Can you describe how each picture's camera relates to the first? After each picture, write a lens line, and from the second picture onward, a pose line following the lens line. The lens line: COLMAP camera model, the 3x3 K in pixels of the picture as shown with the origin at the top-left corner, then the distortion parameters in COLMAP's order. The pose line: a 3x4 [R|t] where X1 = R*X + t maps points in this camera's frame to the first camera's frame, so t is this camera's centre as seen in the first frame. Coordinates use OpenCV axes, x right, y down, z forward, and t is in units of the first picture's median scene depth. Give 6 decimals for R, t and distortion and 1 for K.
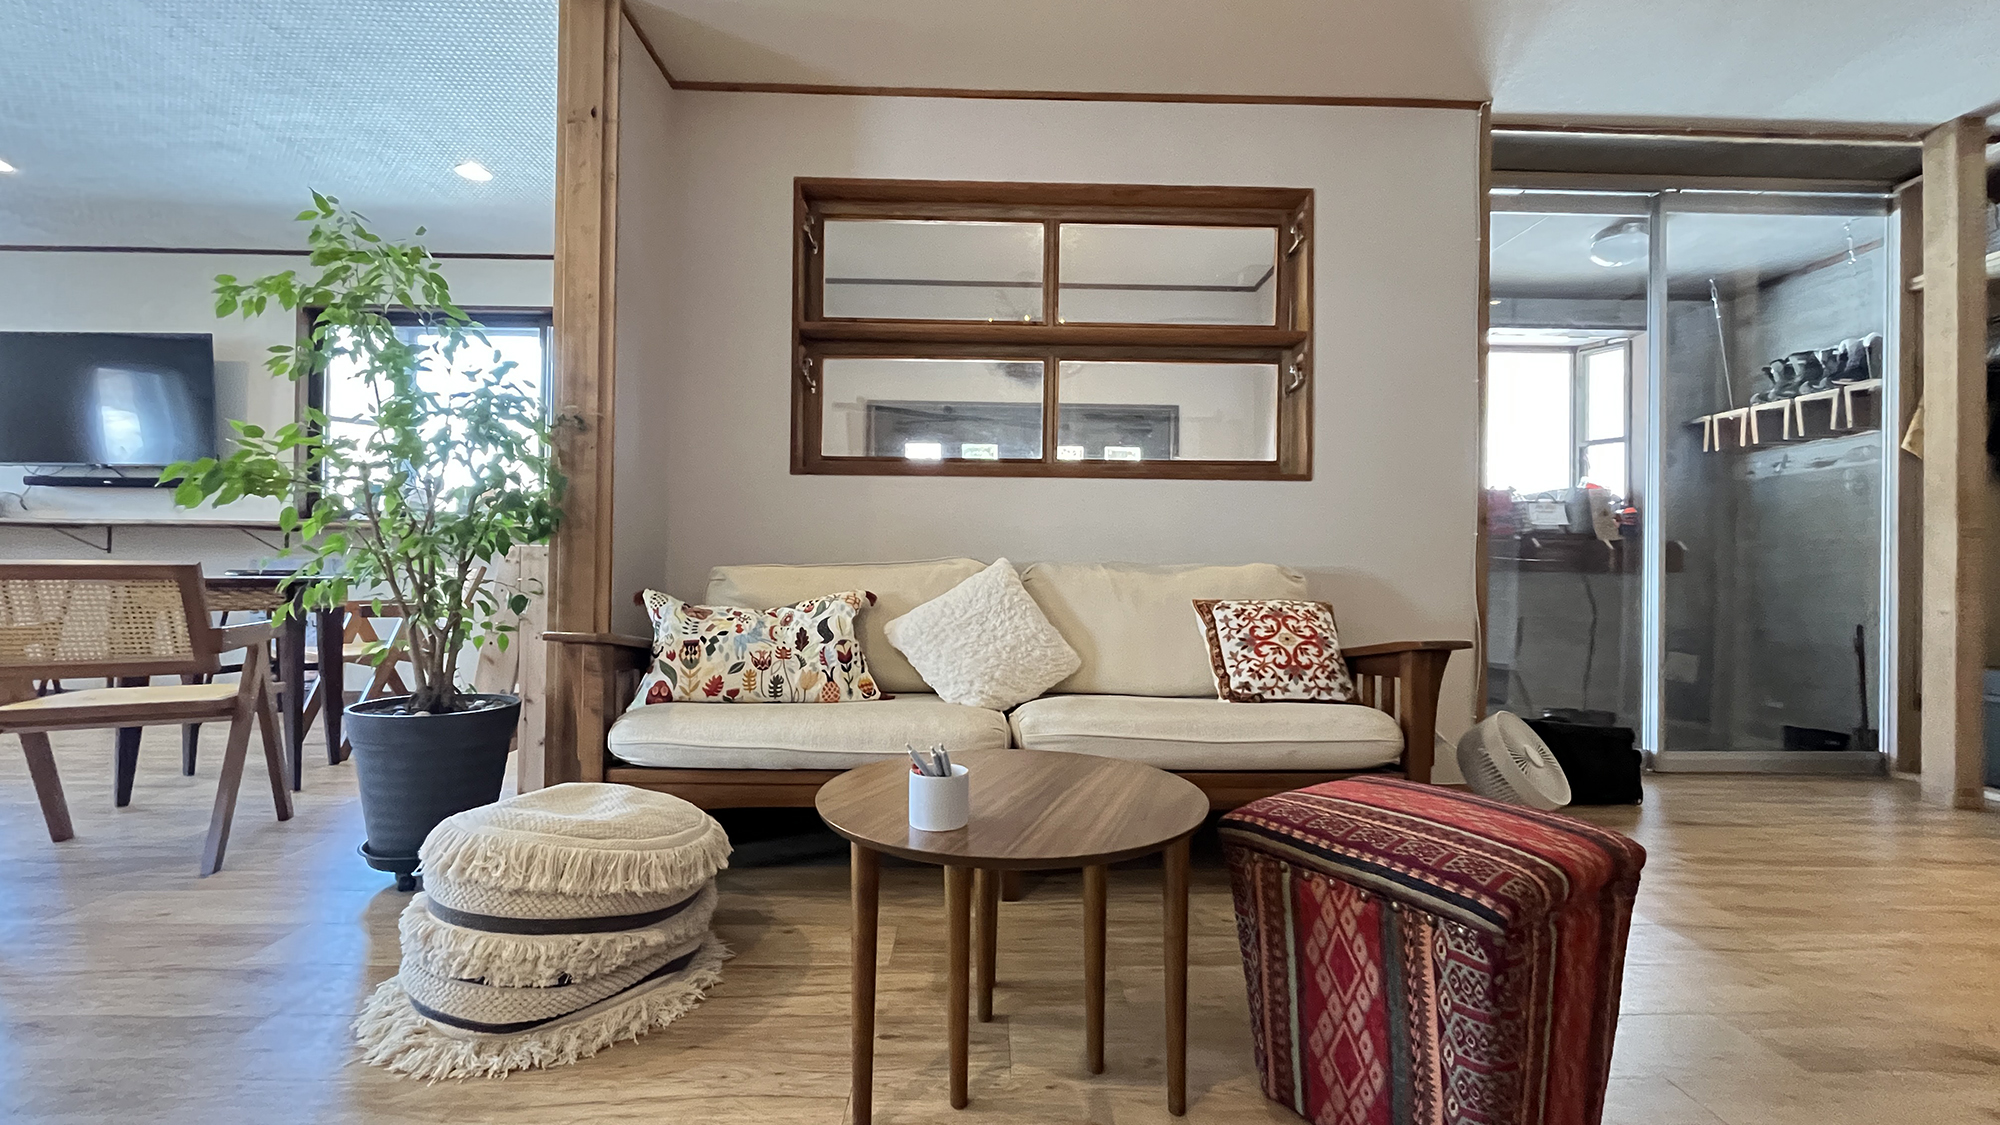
lens RADIAL K [[805.7, 0, 1001.0], [0, 805.7, 566.6], [0, 0, 1]] dist [-0.001342, 0.000148]
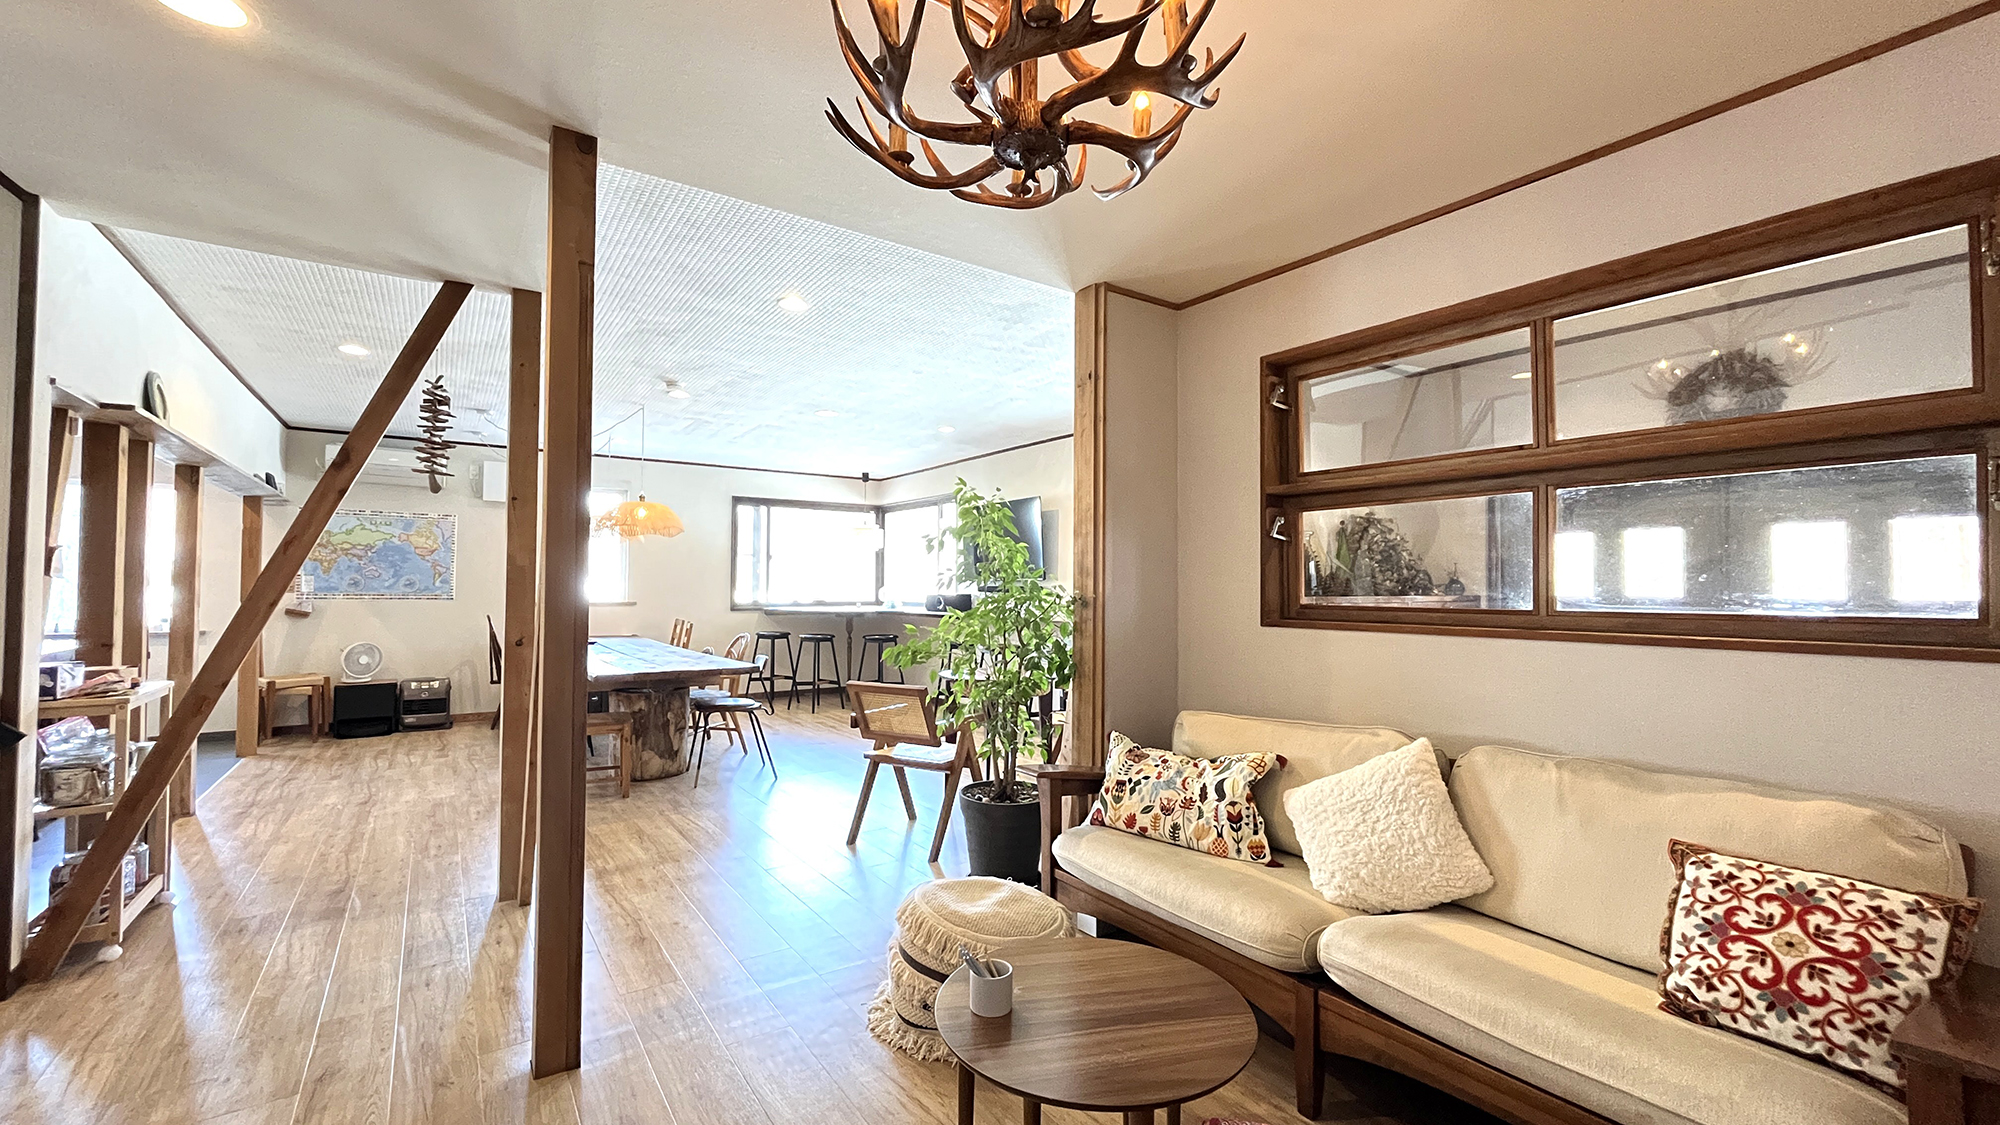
lens RADIAL K [[805.7, 0, 1001.0], [0, 805.7, 566.6], [0, 0, 1]] dist [-0.001342, 0.000148]
pose [[0.556025, -0.030550, -0.830604, 0.554366], [0.005339, 0.999435, -0.033186, -0.196310], [0.831148, 0.014017, 0.555874, 0.114042]]
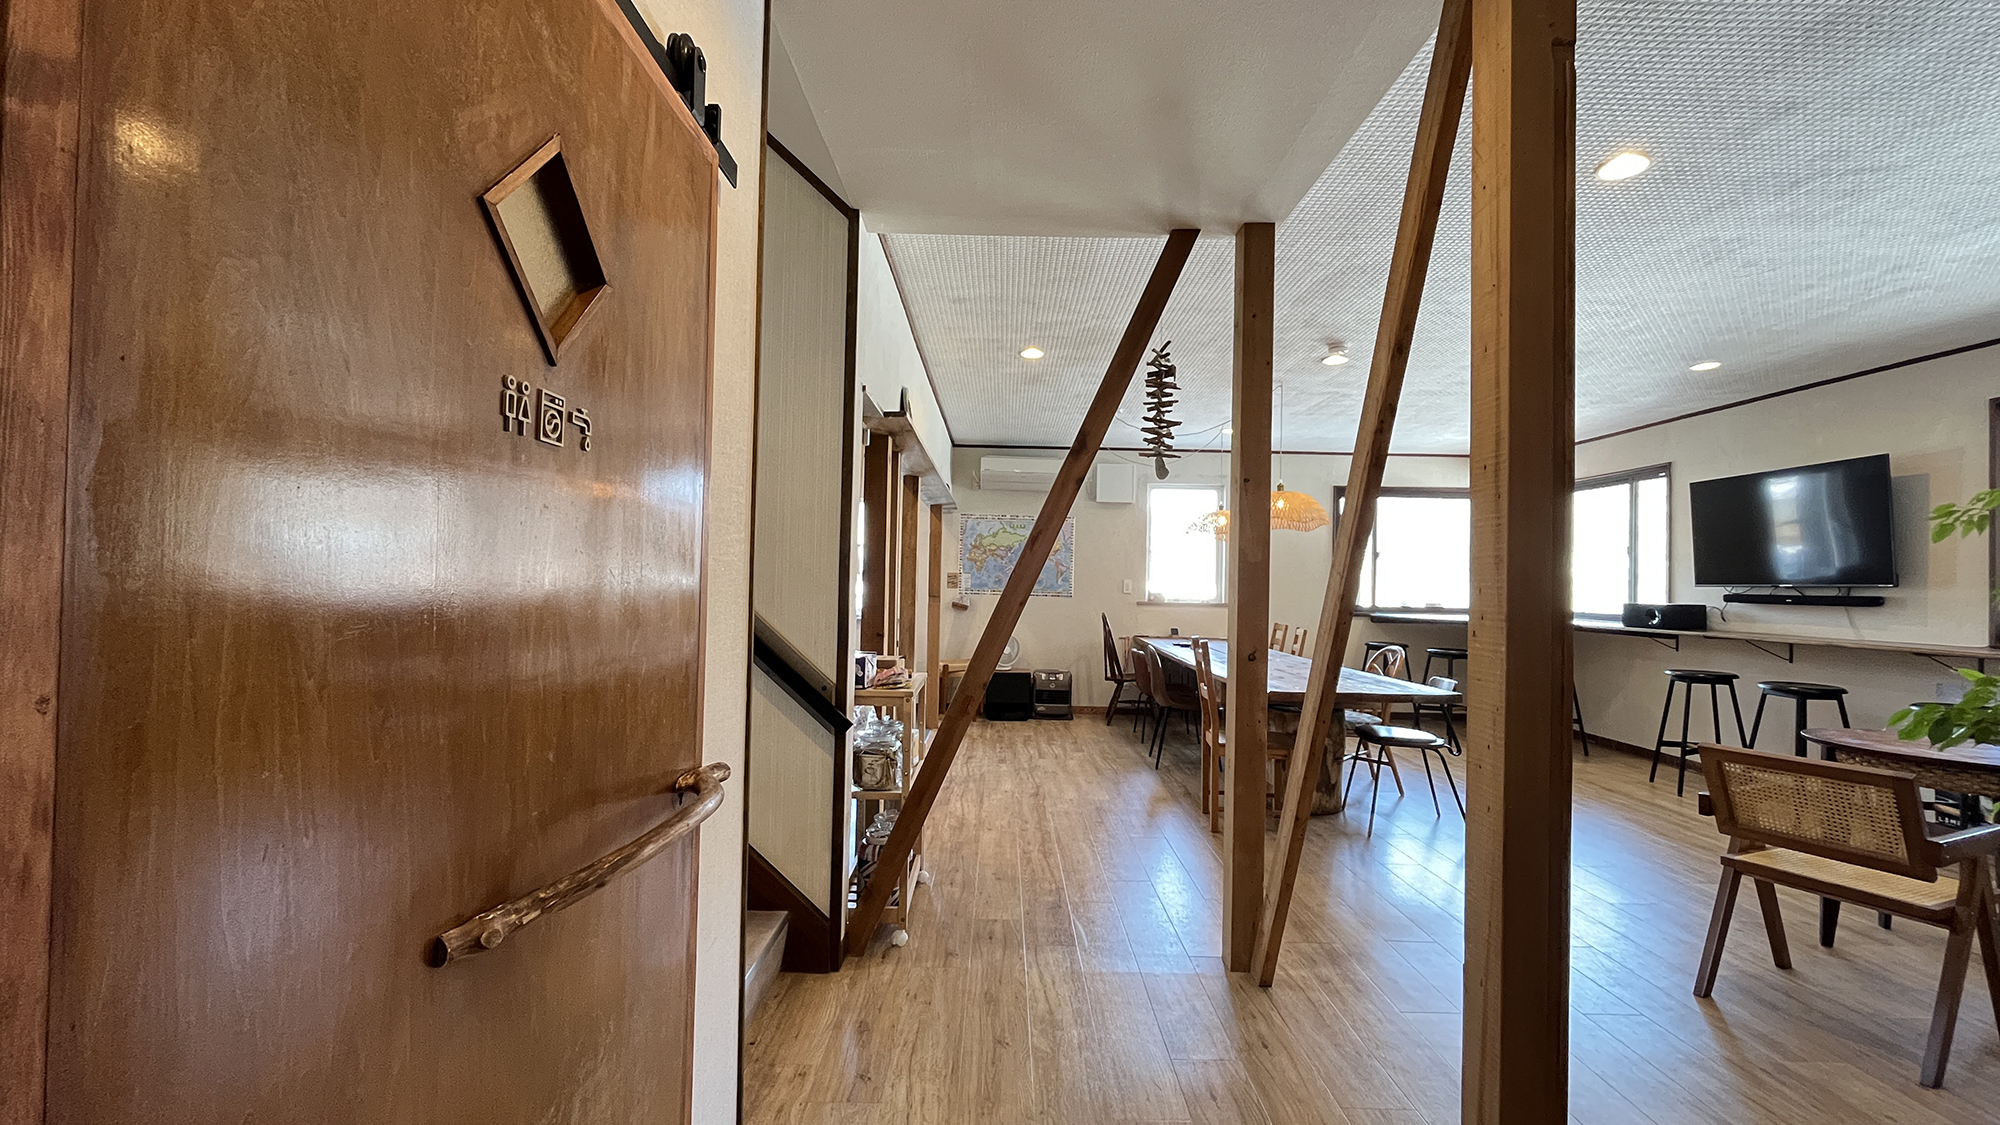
lens RADIAL K [[804.9, 0, 1004.3], [0, 804.9, 568.9], [0, 0, 1]] dist [-0.000854, 0.000523]
pose [[-0.018795, -0.028451, -0.999418, 0.057949], [-0.016252, 0.999472, -0.028147, -0.202196], [0.999691, 0.015713, -0.019247, -0.138205]]
